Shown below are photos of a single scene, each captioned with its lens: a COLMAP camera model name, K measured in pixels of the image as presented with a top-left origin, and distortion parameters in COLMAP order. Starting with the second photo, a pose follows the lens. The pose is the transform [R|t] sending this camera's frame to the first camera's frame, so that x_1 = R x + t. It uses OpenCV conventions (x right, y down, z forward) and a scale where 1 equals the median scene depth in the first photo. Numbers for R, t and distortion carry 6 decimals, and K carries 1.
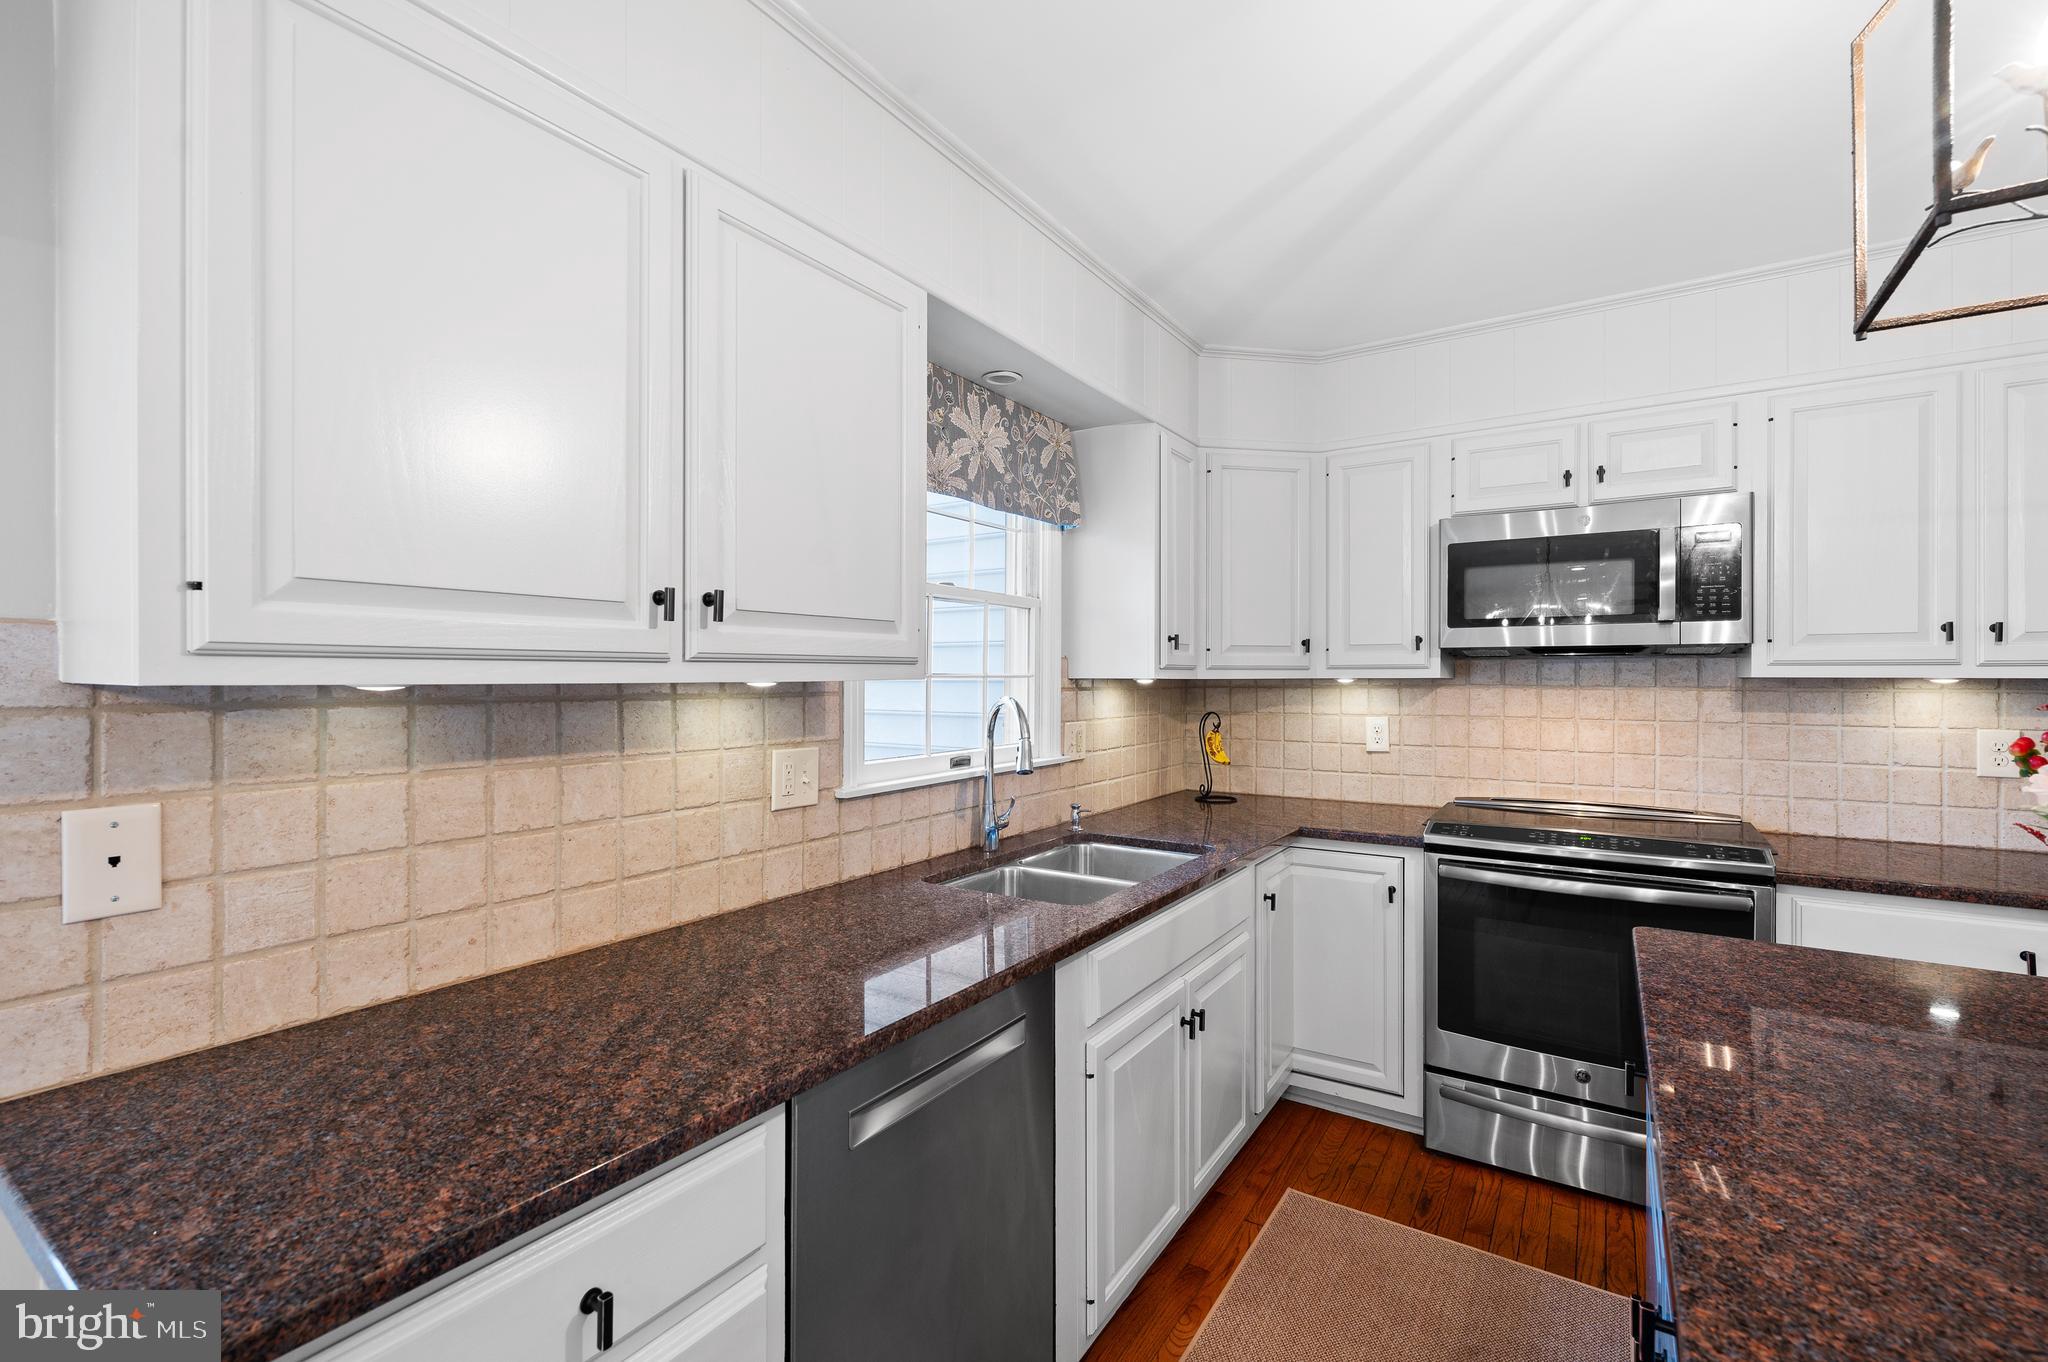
lens RADIAL K [[896.1, 0, 1027.4], [0, 896.1, 684.0], [0, 0, 1]] dist [-0.001831, 0.000798]
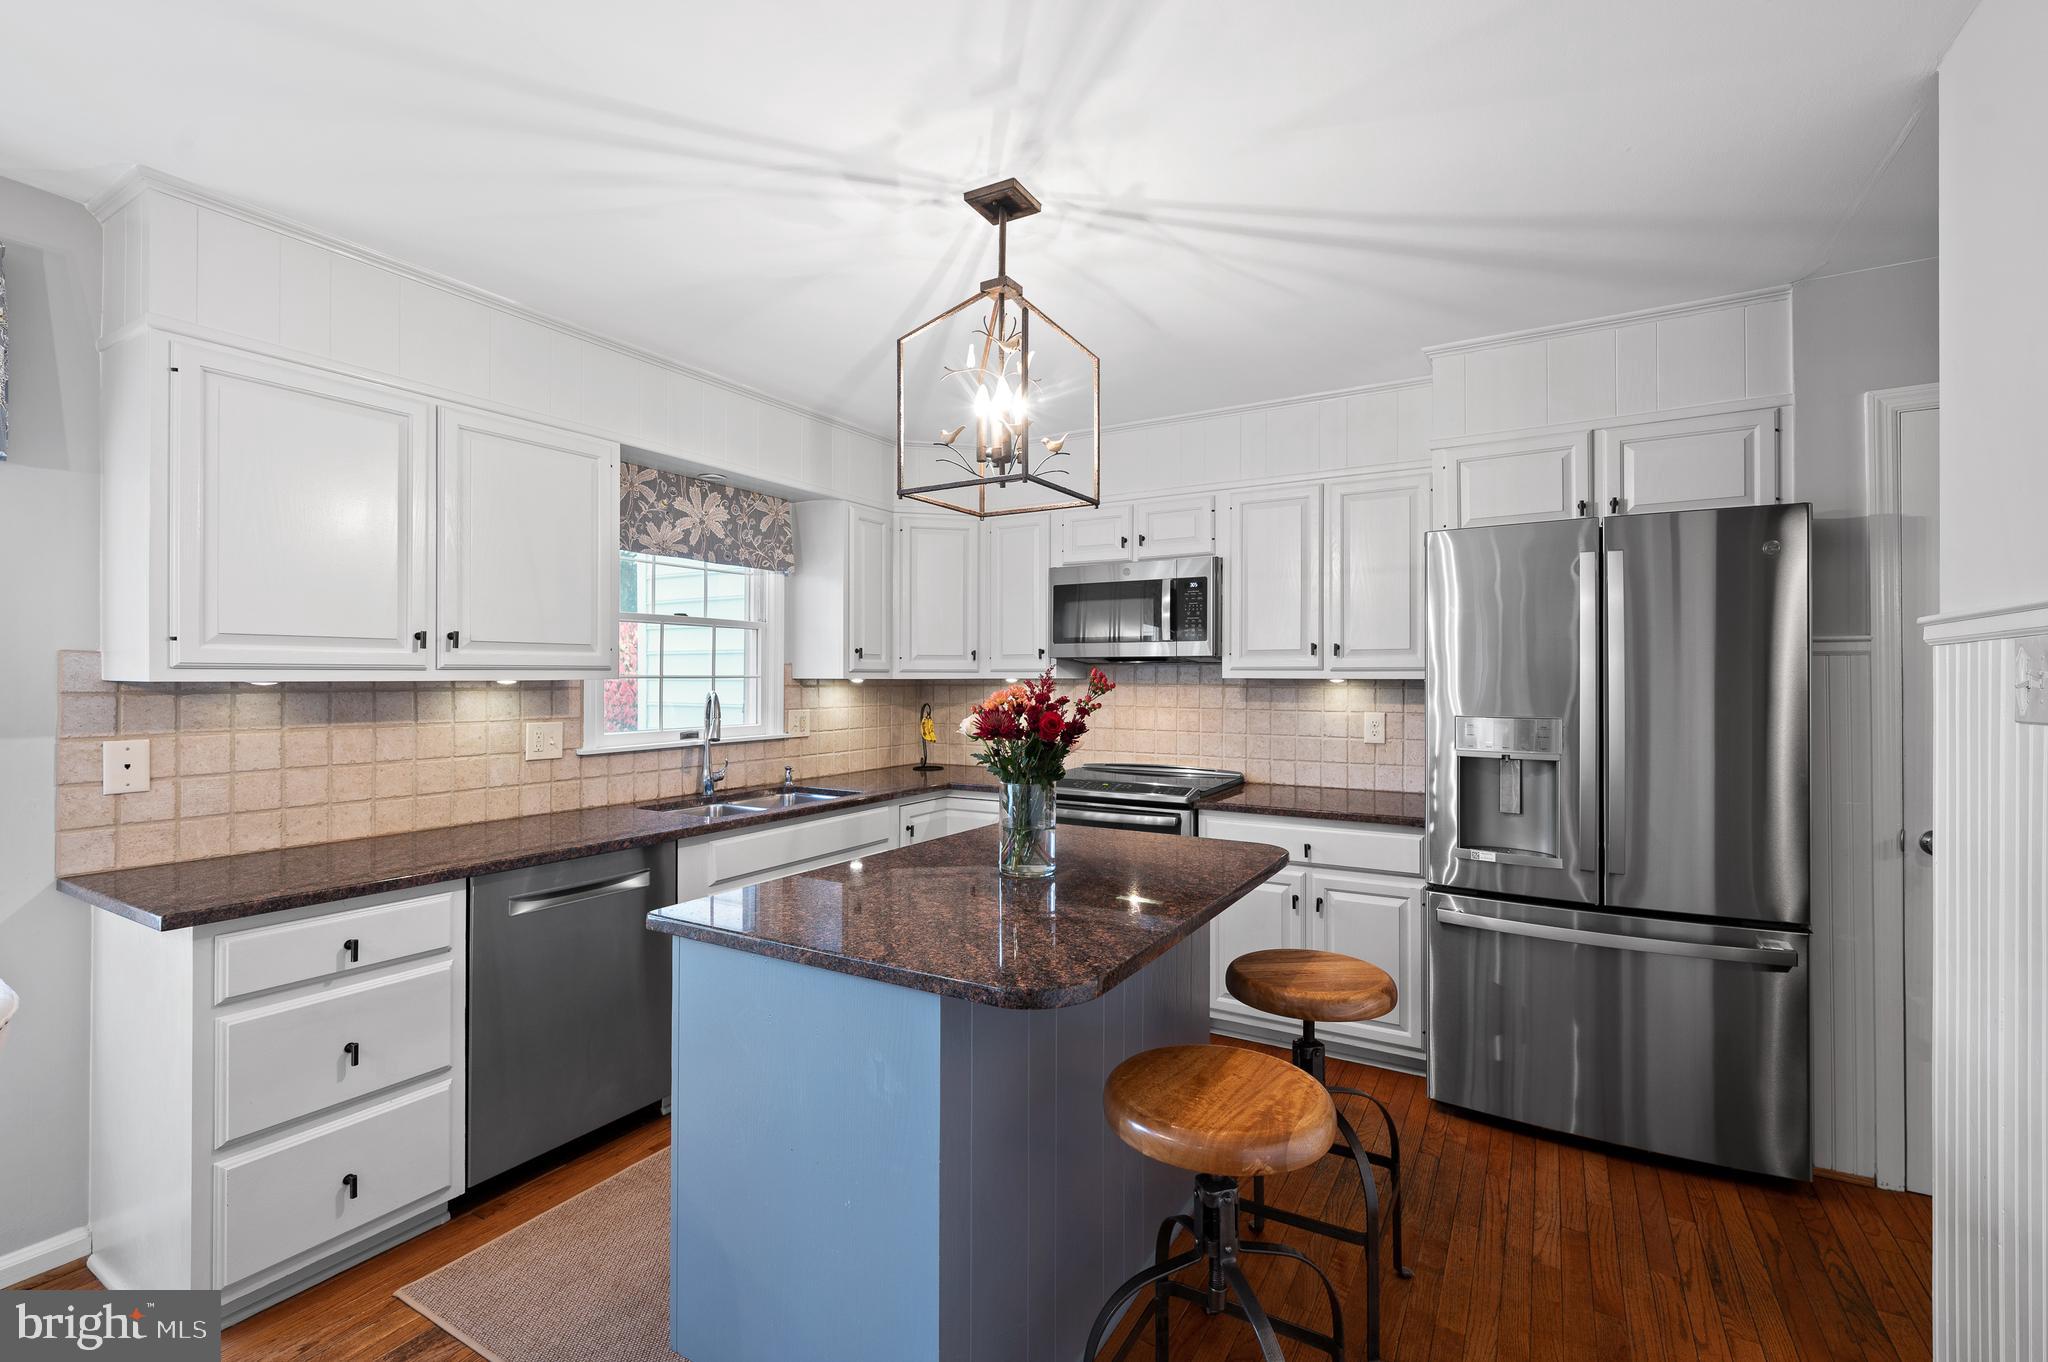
lens RADIAL K [[896.1, 0, 1026.3], [0, 896.1, 682.4], [0, 0, 1]] dist [-0.001831, 0.000798]
pose [[0.998787, 0.000439, 0.049232, 0.410076], [-0.000350, 0.999998, -0.001823, 0.002482], [-0.049233, 0.001803, 0.998786, -0.502600]]
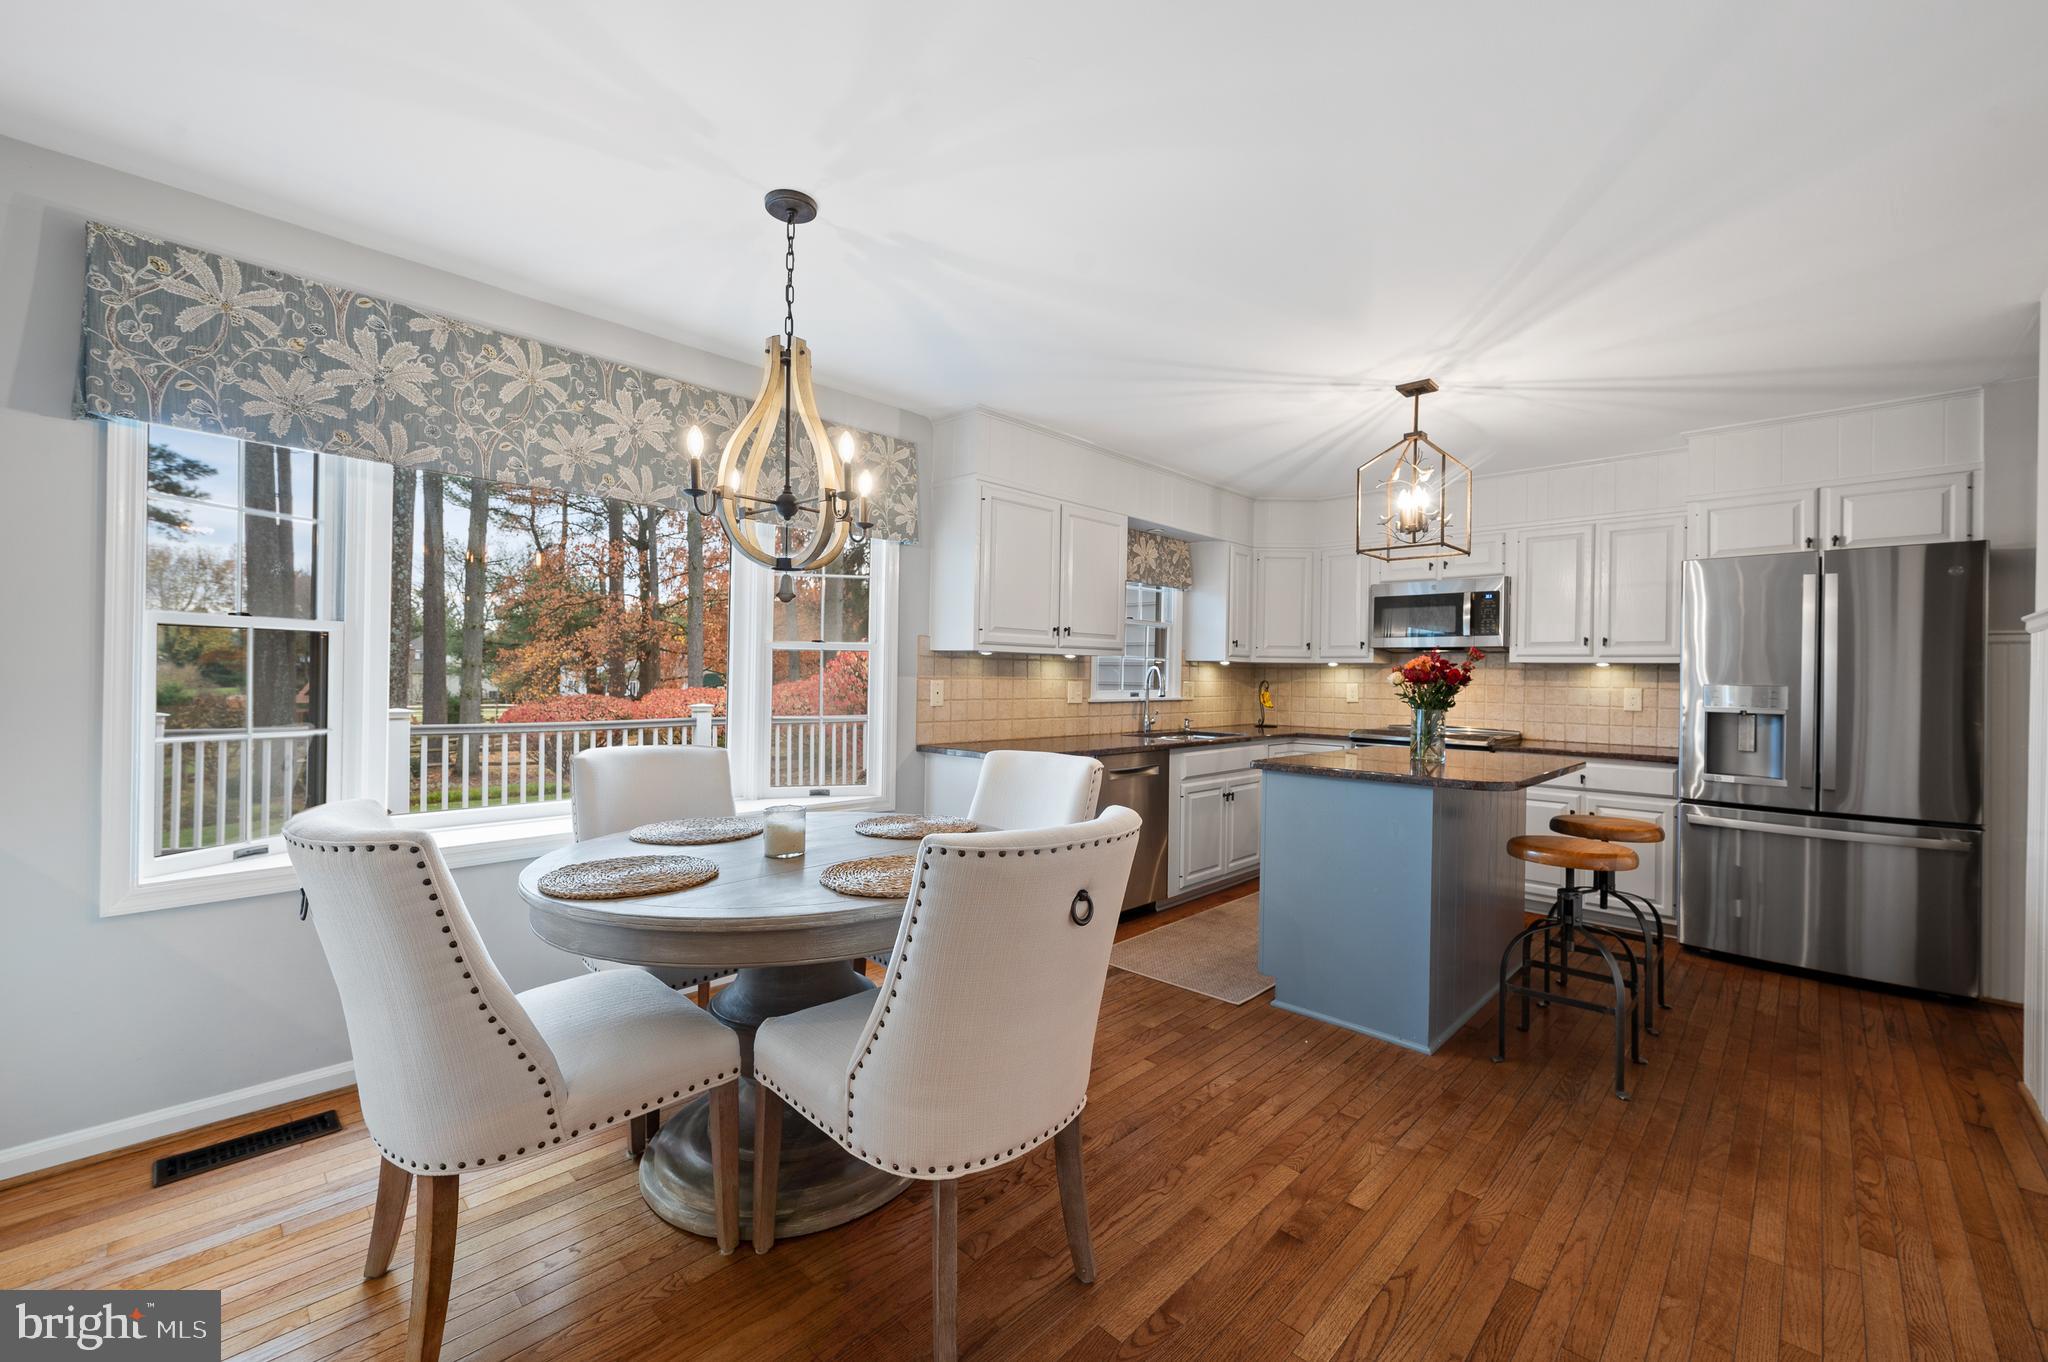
lens RADIAL K [[823.4, 0, 1020.5], [0, 823.4, 678.8], [0, 0, 1]] dist [-0.000644, -0.000115]
pose [[0.981876, 0.016029, -0.188848, 0.037589], [-0.016806, 0.999856, -0.002515, 0.056922], [0.188780, 0.005643, 0.982003, -1.160404]]
